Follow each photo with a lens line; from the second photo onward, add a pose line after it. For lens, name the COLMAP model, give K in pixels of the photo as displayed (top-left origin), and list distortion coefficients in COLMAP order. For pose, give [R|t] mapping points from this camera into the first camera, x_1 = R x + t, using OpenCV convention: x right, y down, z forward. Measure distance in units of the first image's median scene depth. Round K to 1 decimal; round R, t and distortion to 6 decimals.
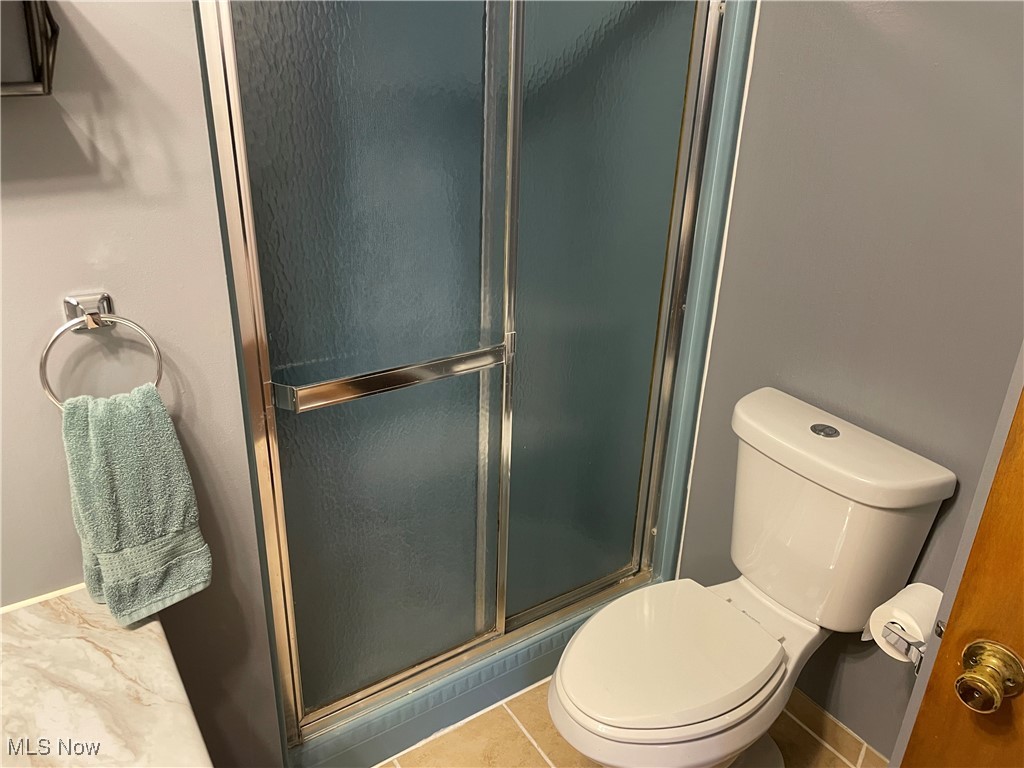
lens RADIAL K [[776.9, 0, 511.6], [0, 776.9, 370.1], [0, 0, 1]] dist [0.105330, -0.125942]
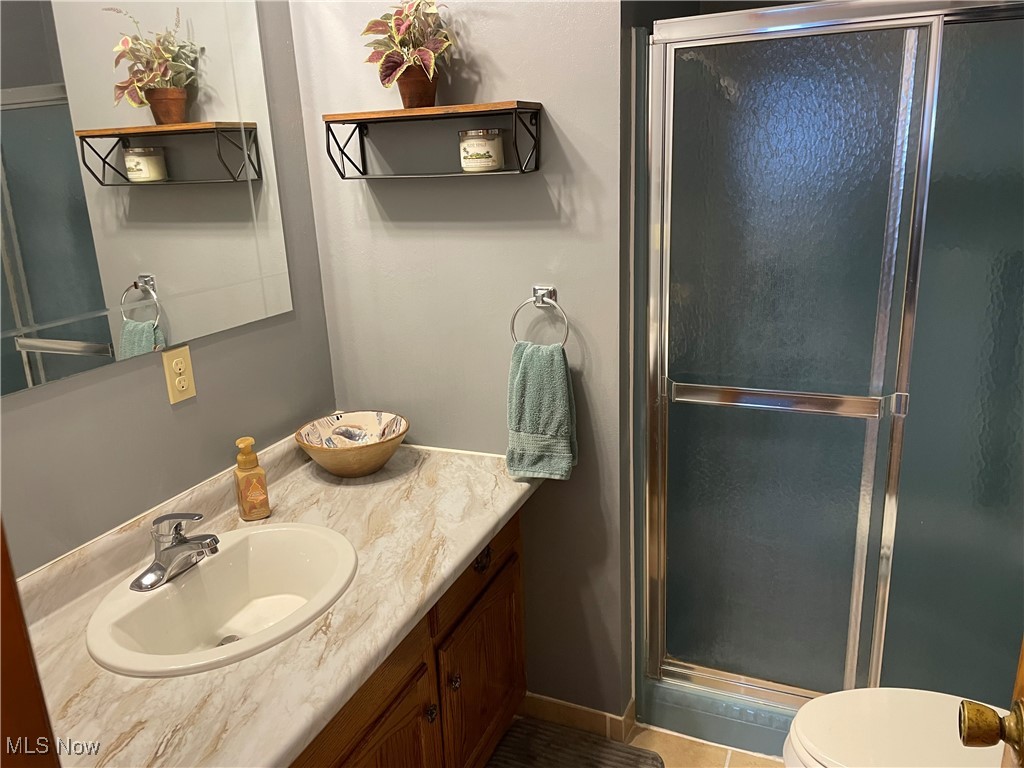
lens RADIAL K [[776.9, 0, 511.6], [0, 776.9, 370.1], [0, 0, 1]] dist [0.105330, -0.125942]
pose [[0.555030, 0.173134, -0.813613, 0.840930], [-0.278748, 0.960260, 0.014184, 0.077486], [0.783736, 0.218920, 0.581233, -0.027512]]
